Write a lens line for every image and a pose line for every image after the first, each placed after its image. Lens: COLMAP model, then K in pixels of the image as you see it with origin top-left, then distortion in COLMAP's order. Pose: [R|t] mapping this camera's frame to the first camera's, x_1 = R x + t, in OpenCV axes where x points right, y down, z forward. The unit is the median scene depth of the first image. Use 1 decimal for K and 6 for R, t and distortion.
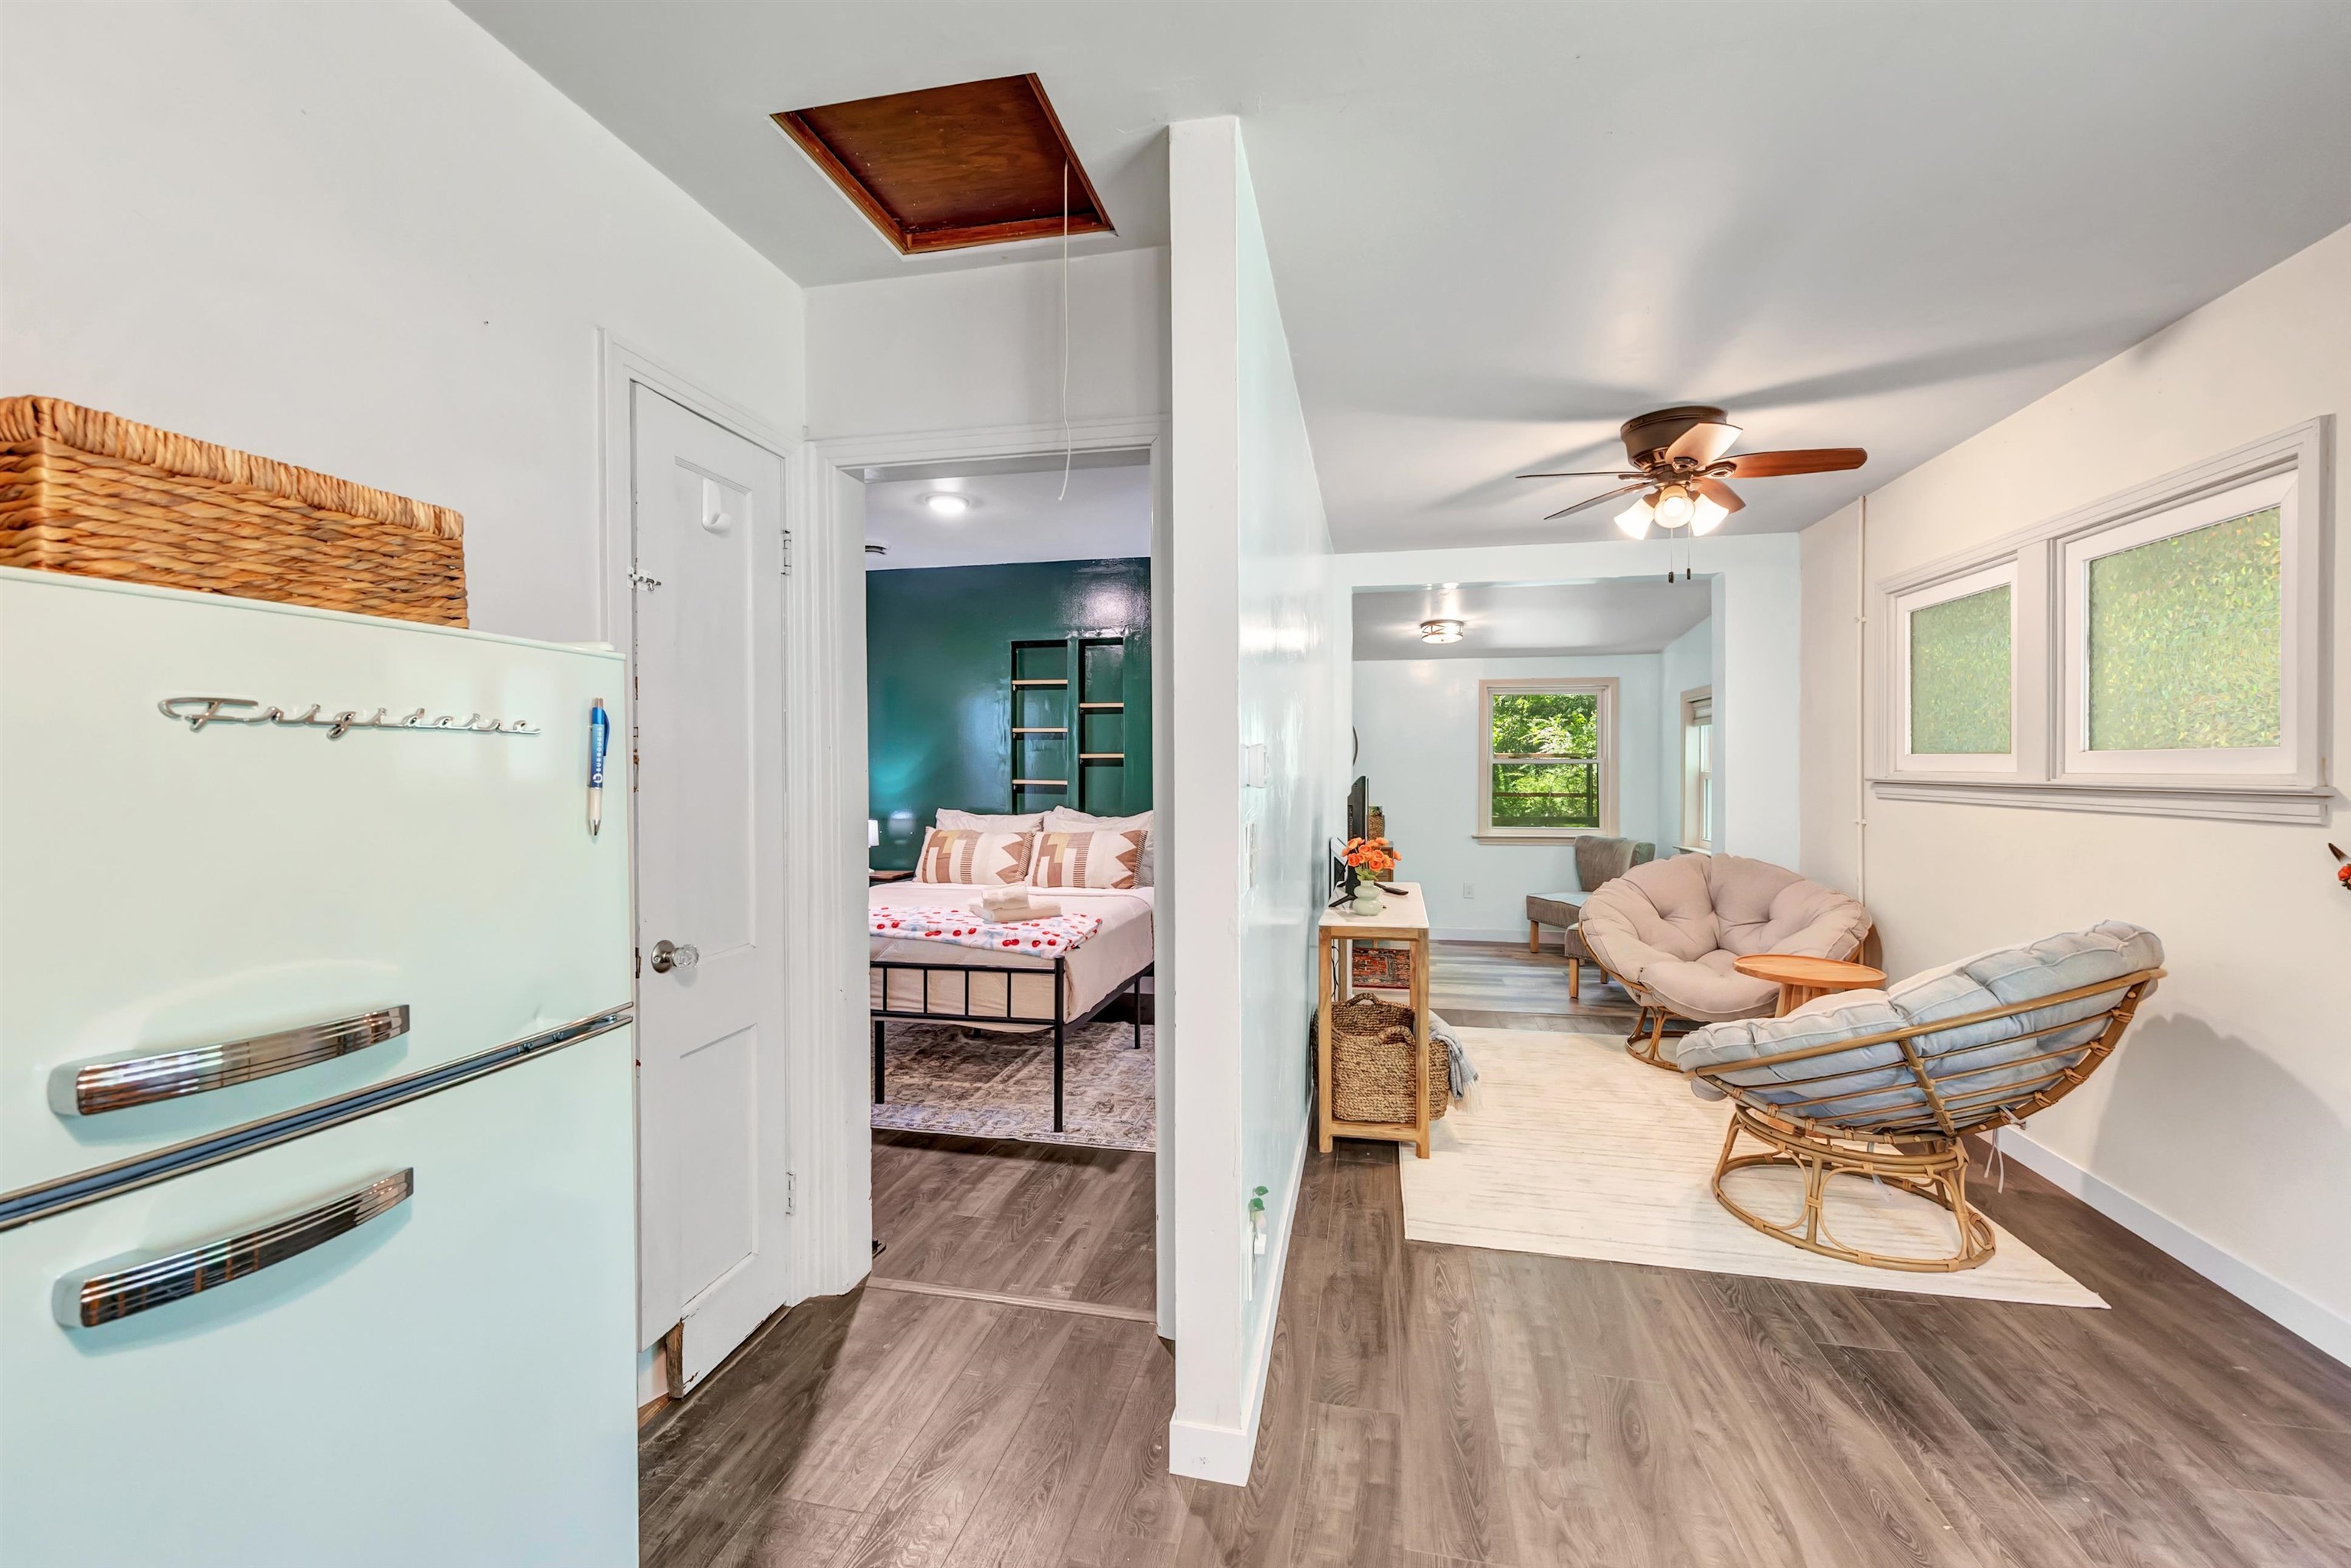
lens RADIAL K [[956.1, 0, 1177.7], [0, 956.1, 781.5], [0, 0, 1]] dist [-0.001796, 0.000968]
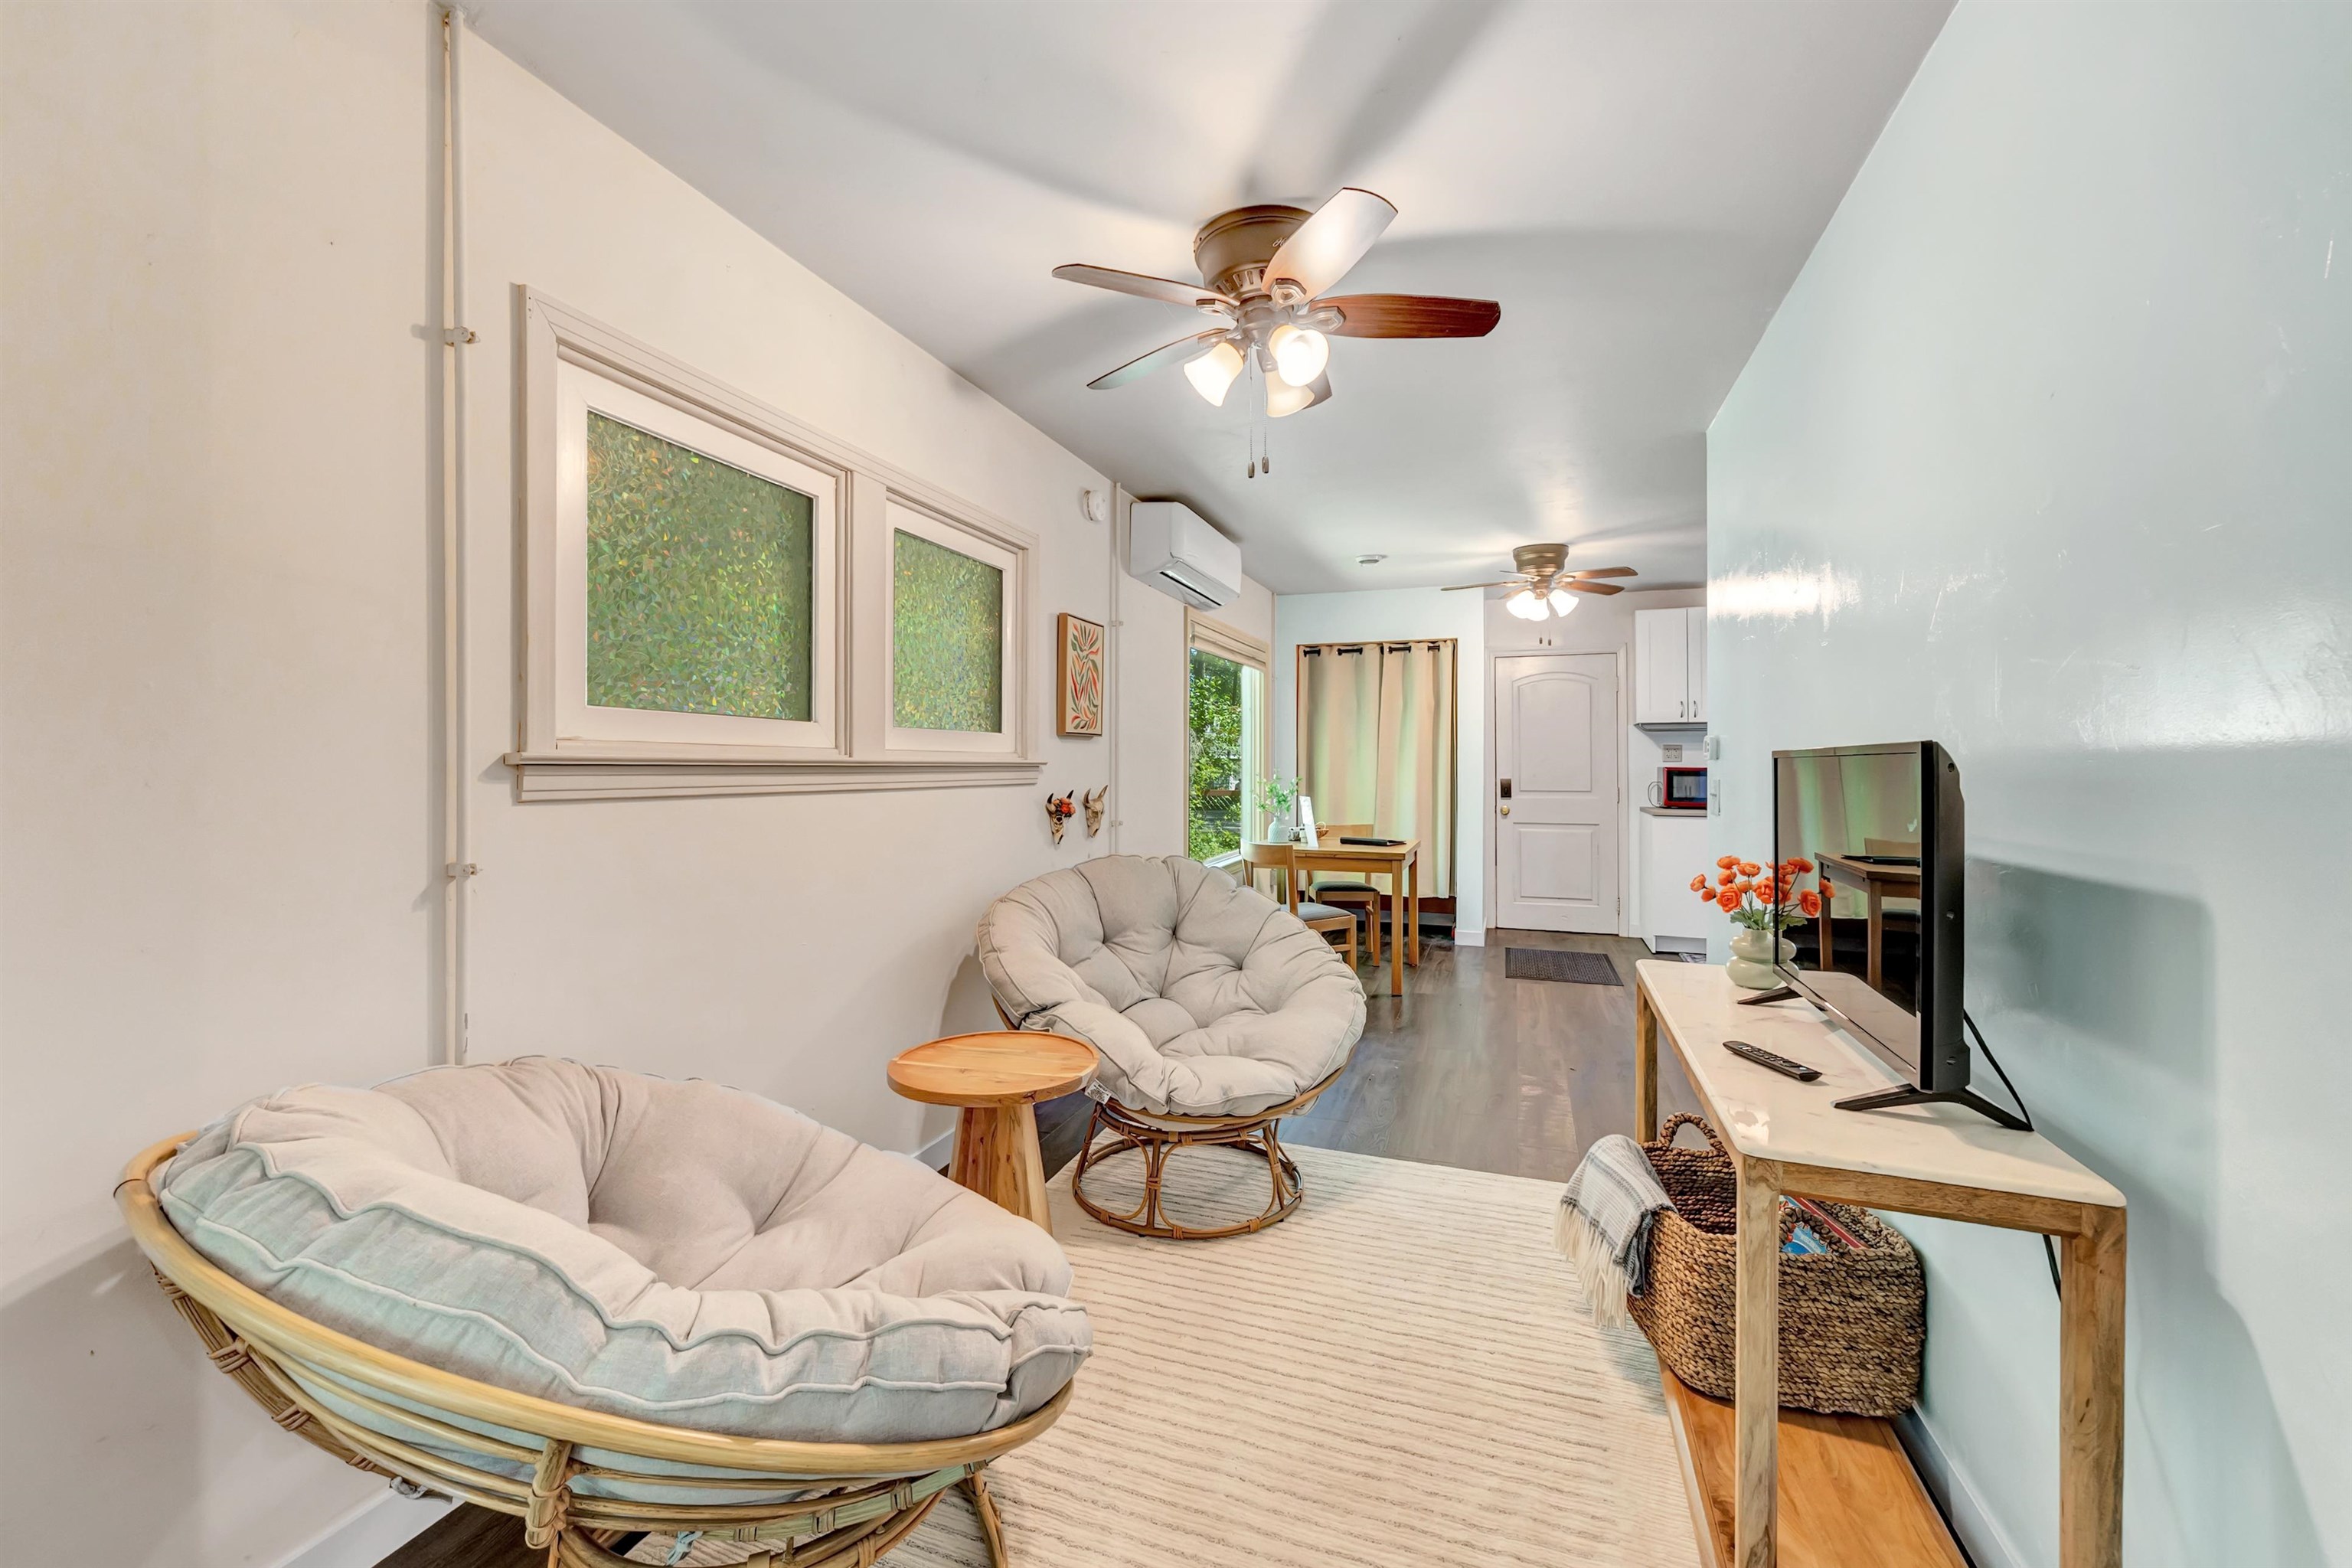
lens RADIAL K [[956.6, 0, 1178.1], [0, 956.6, 769.3], [0, 0, 1]] dist [-0.001796, 0.000968]
pose [[-0.991354, 0.001341, 0.131205, 0.306486], [0.003541, 0.999857, 0.016532, -0.003075], [-0.131164, 0.016853, -0.991217, 1.063685]]
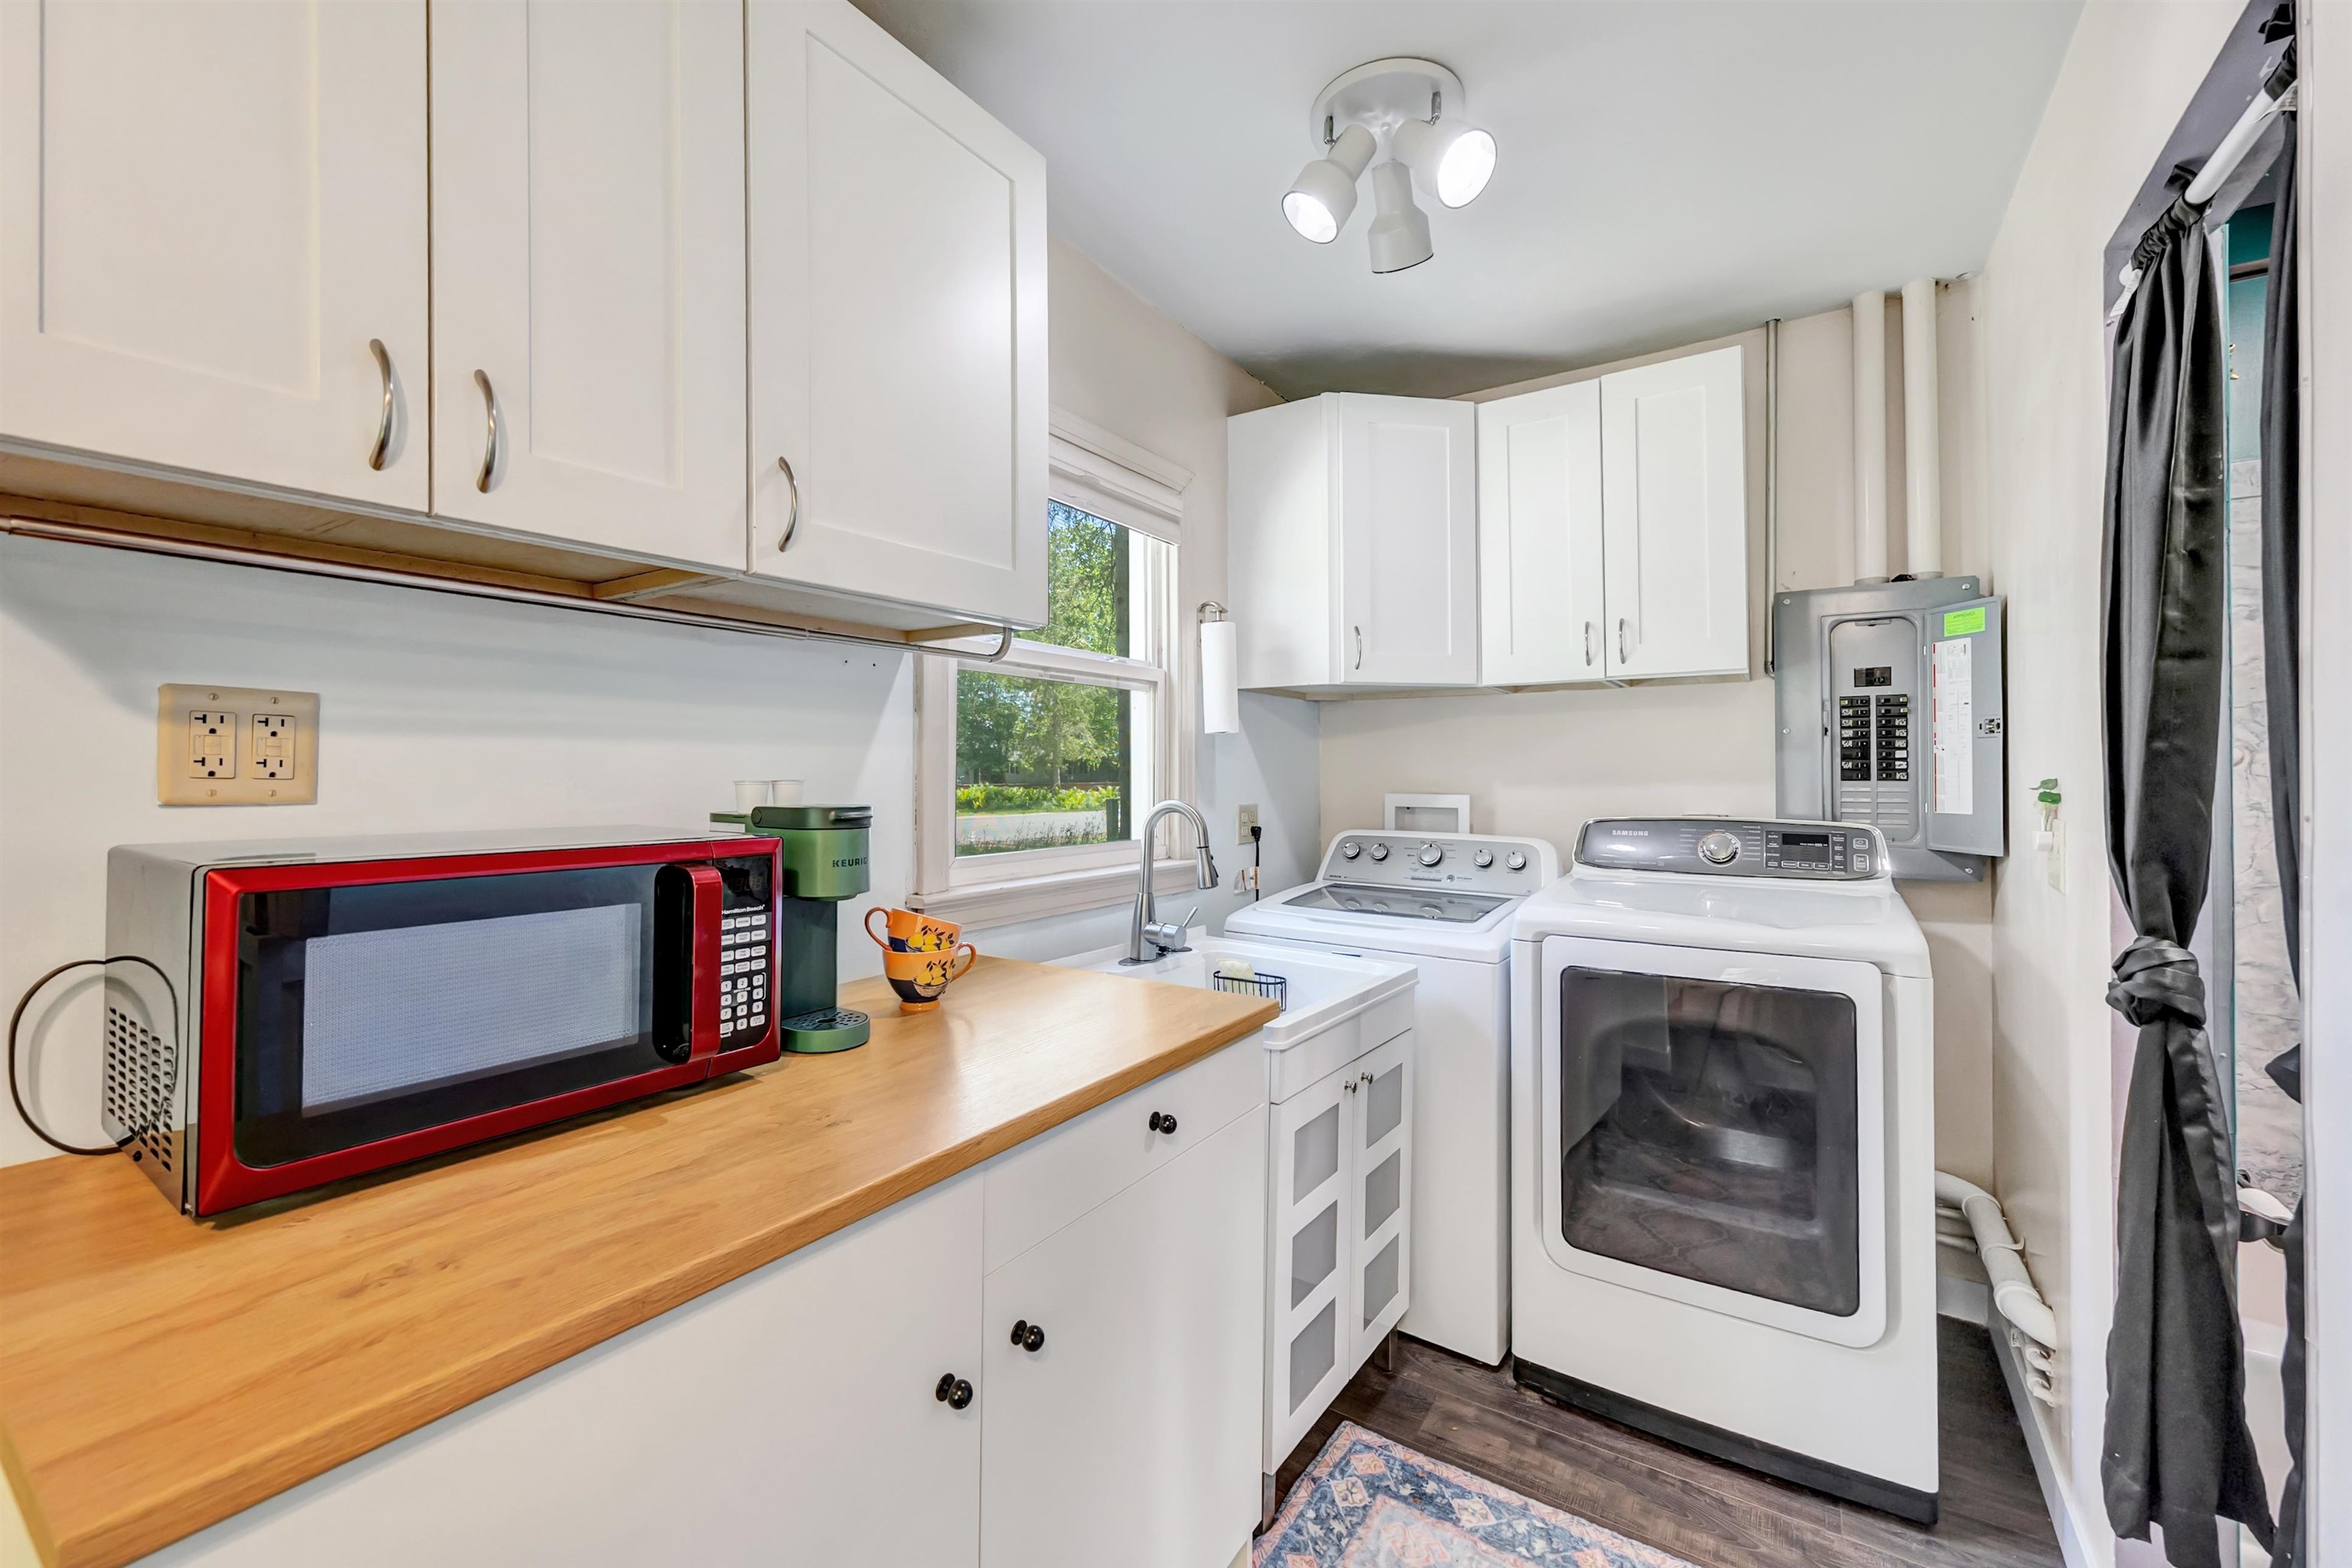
lens RADIAL K [[956.6, 0, 1167.3], [0, 956.6, 760.8], [0, 0, 1]] dist [-0.001796, 0.000968]
pose [[-0.366529, -0.008723, -0.930366, -0.086356], [-0.011494, 0.999922, -0.004846, 0.000359], [0.930336, 0.008917, -0.366601, -0.090312]]
